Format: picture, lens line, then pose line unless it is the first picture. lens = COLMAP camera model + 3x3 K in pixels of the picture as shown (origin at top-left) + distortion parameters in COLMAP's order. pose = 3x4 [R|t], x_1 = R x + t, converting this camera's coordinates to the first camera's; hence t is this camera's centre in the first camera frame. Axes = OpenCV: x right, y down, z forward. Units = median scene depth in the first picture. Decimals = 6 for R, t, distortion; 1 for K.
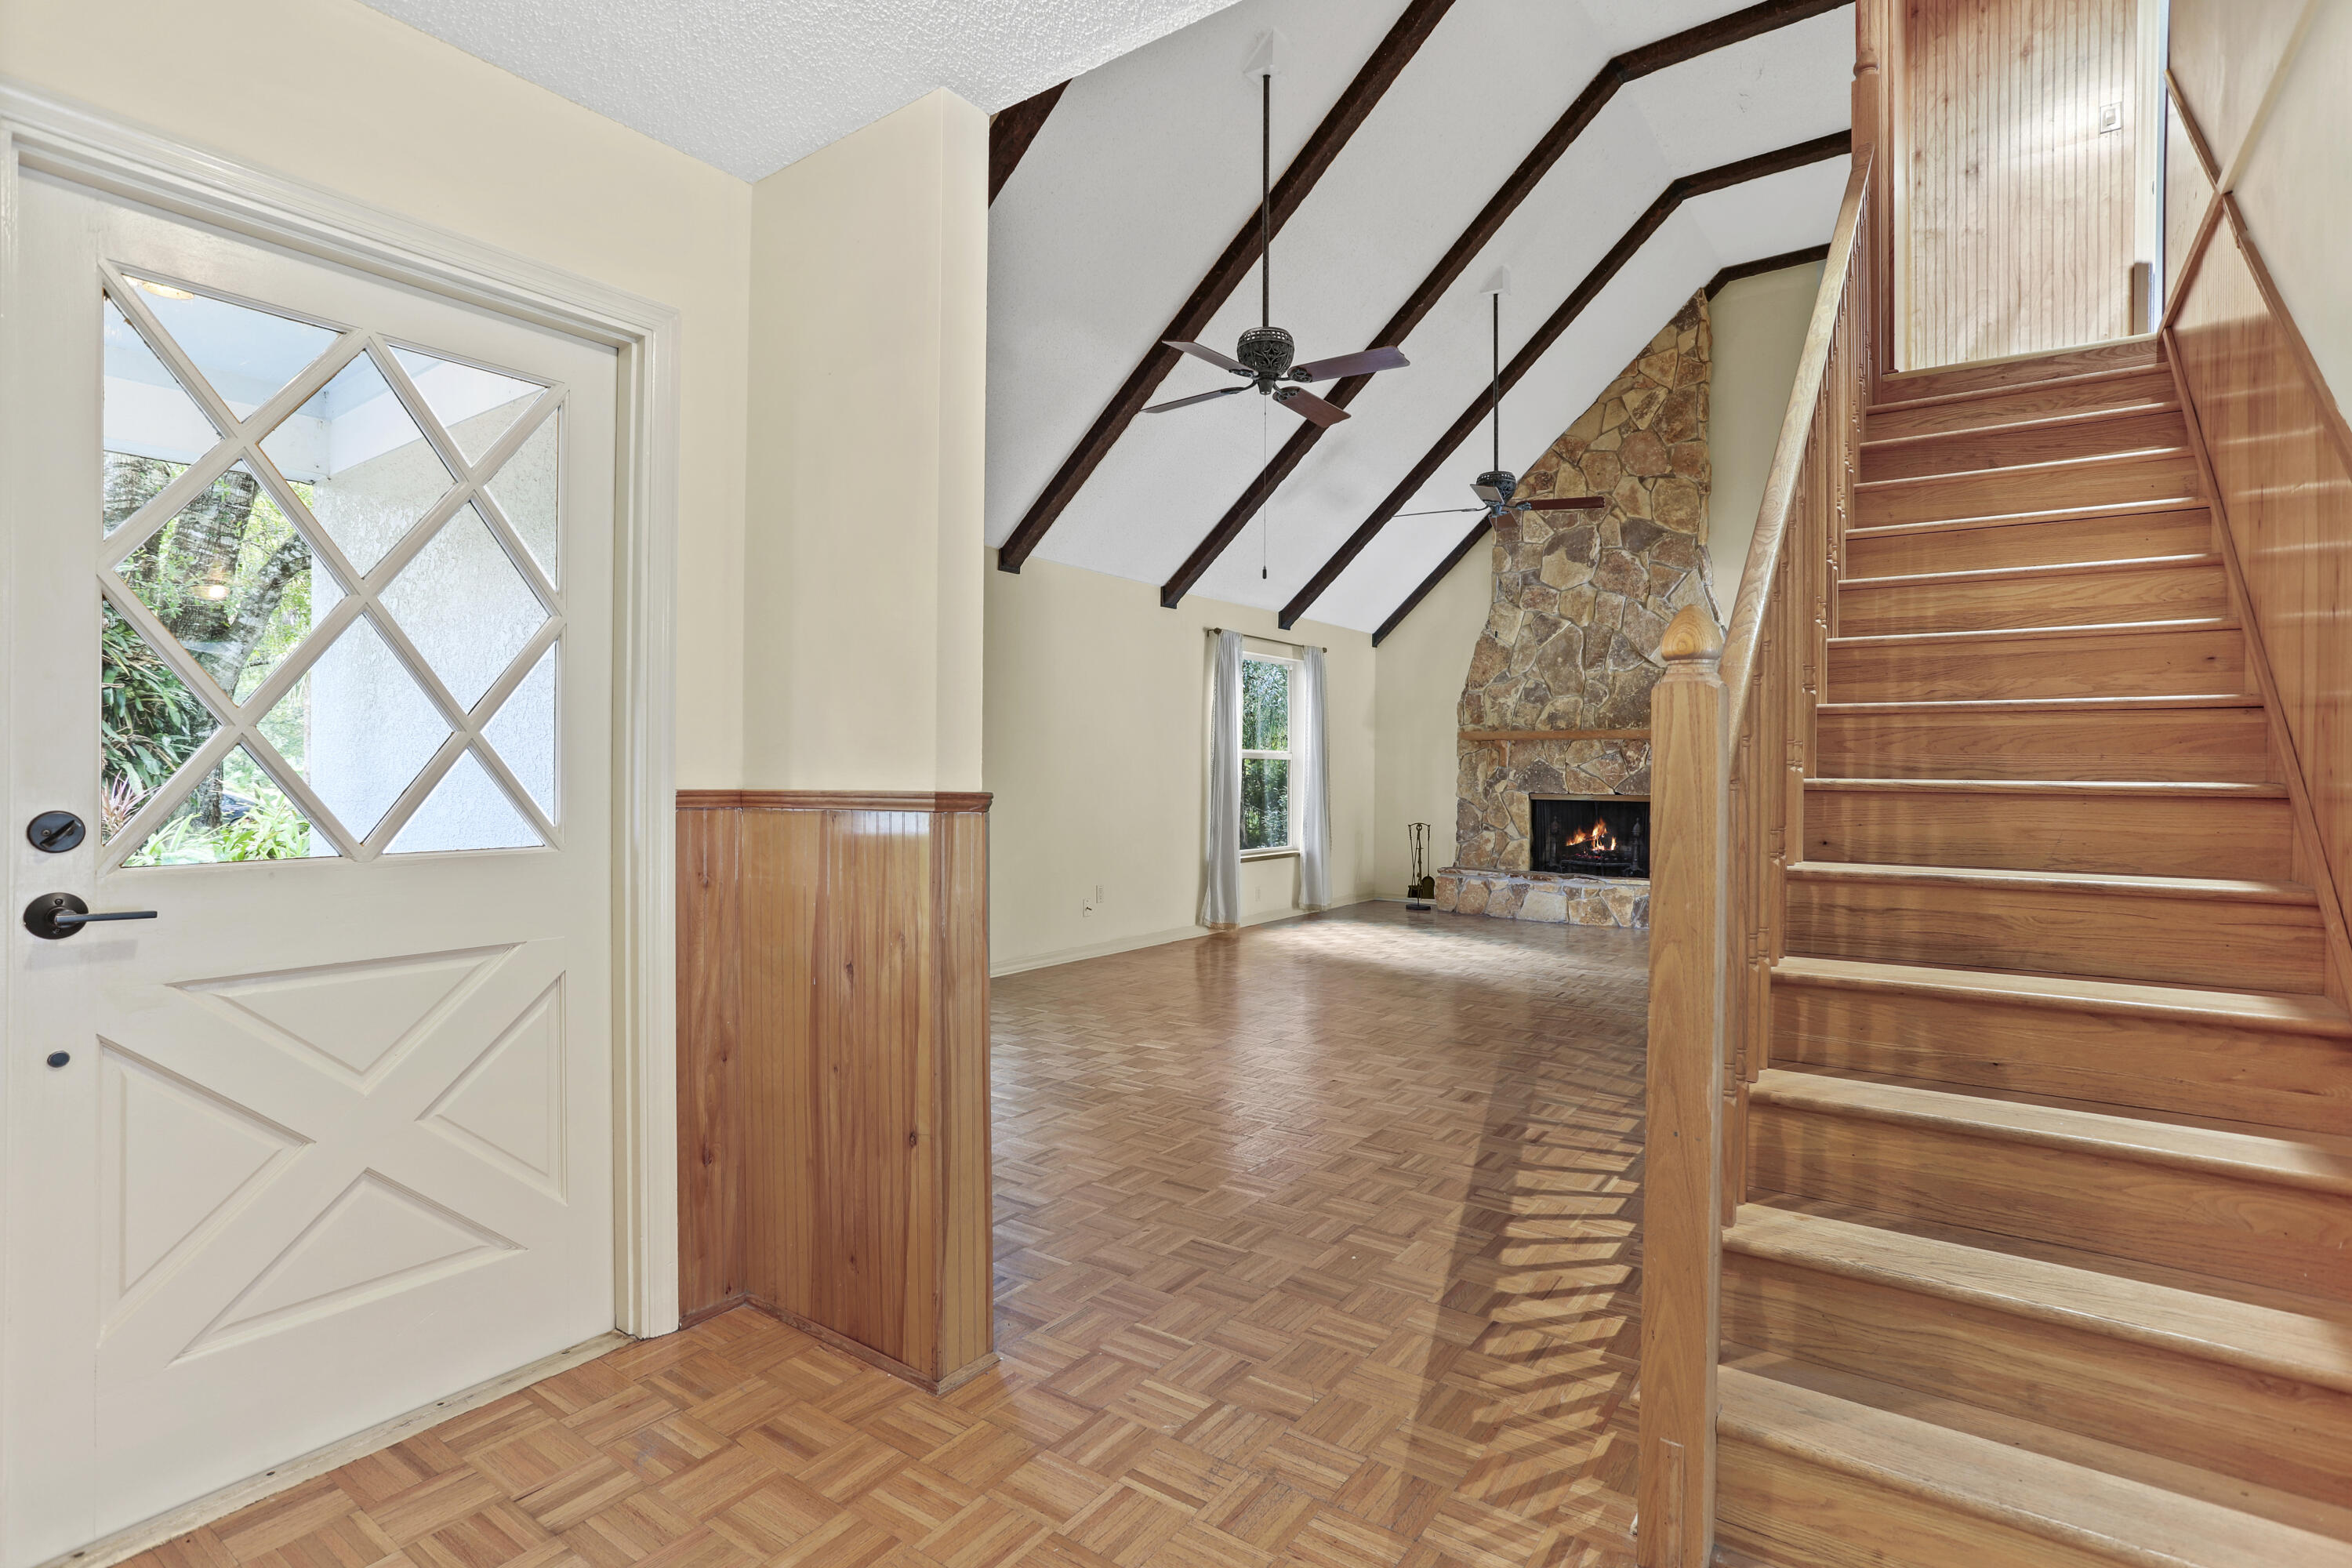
lens RADIAL K [[1131.4, 0, 1171.5], [0, 1131.4, 776.0], [0, 0, 1]] dist [-0.013896, 0.002649]
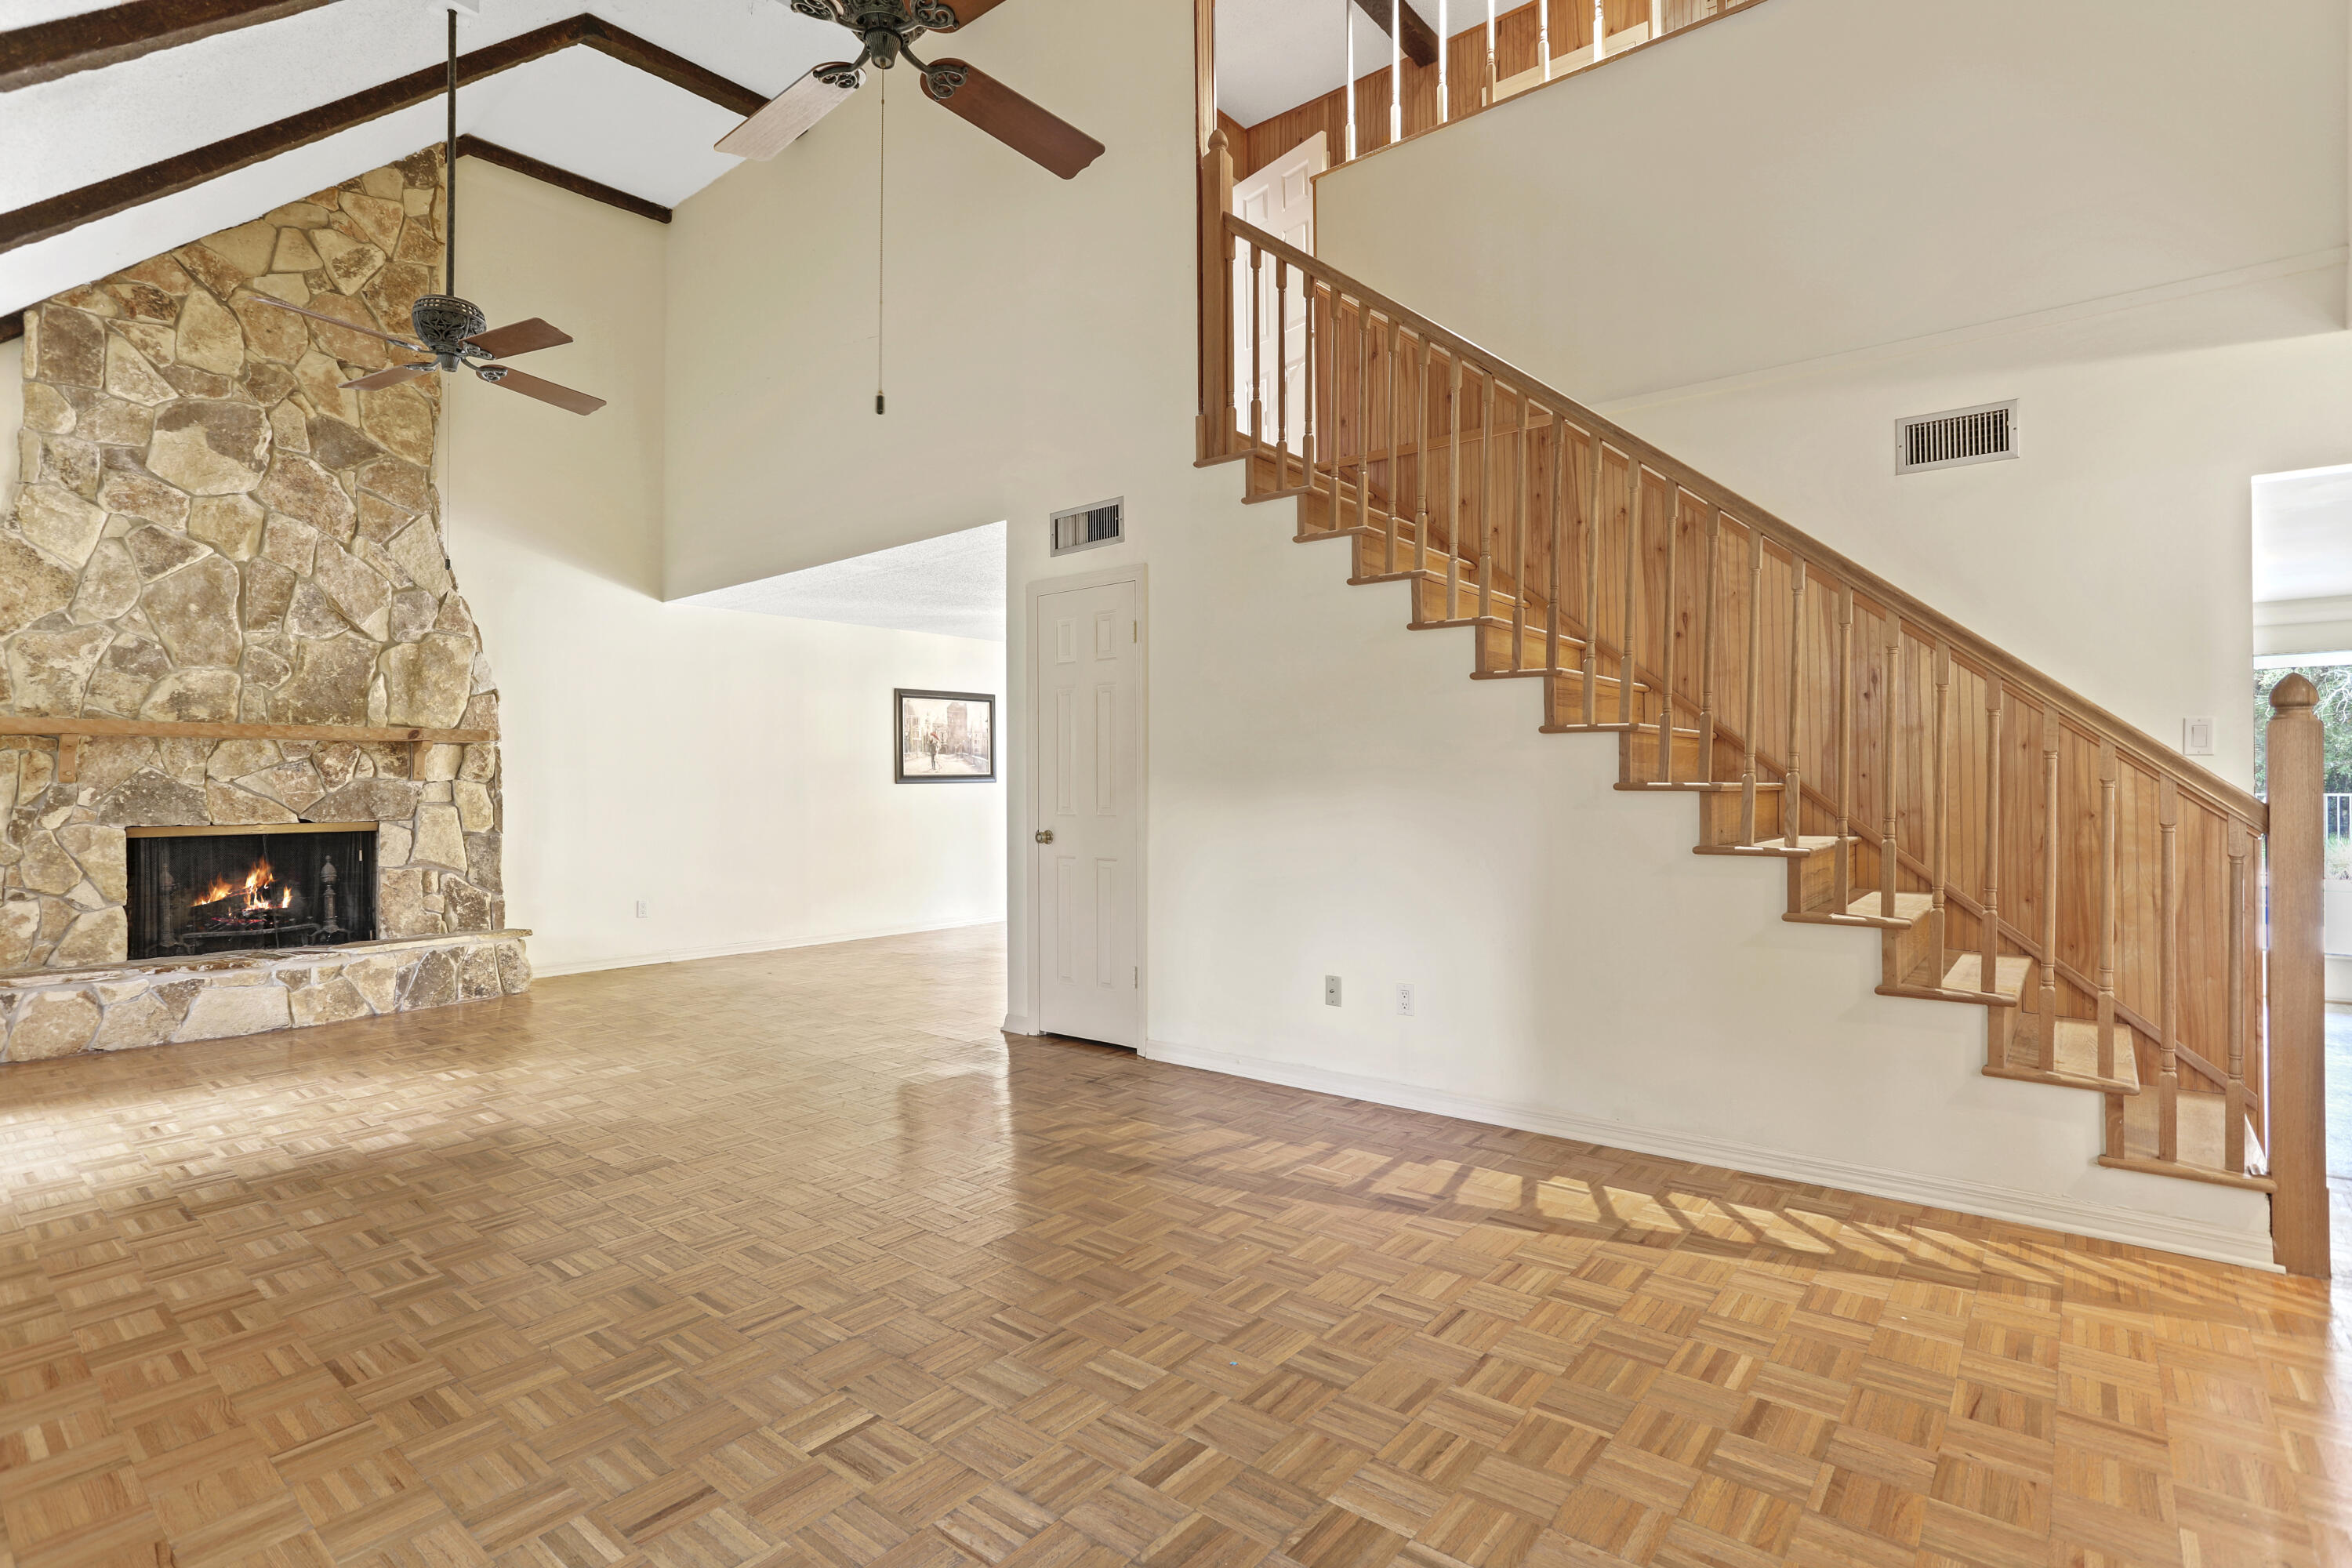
lens RADIAL K [[1131.4, 0, 1172.0], [0, 1131.4, 782.1], [0, 0, 1]] dist [-0.013896, 0.002649]
pose [[0.075961, -0.009430, 0.997066, -0.231039], [0.010178, 0.999911, 0.008681, -0.008184], [-0.997059, 0.009489, 0.076050, 0.439565]]
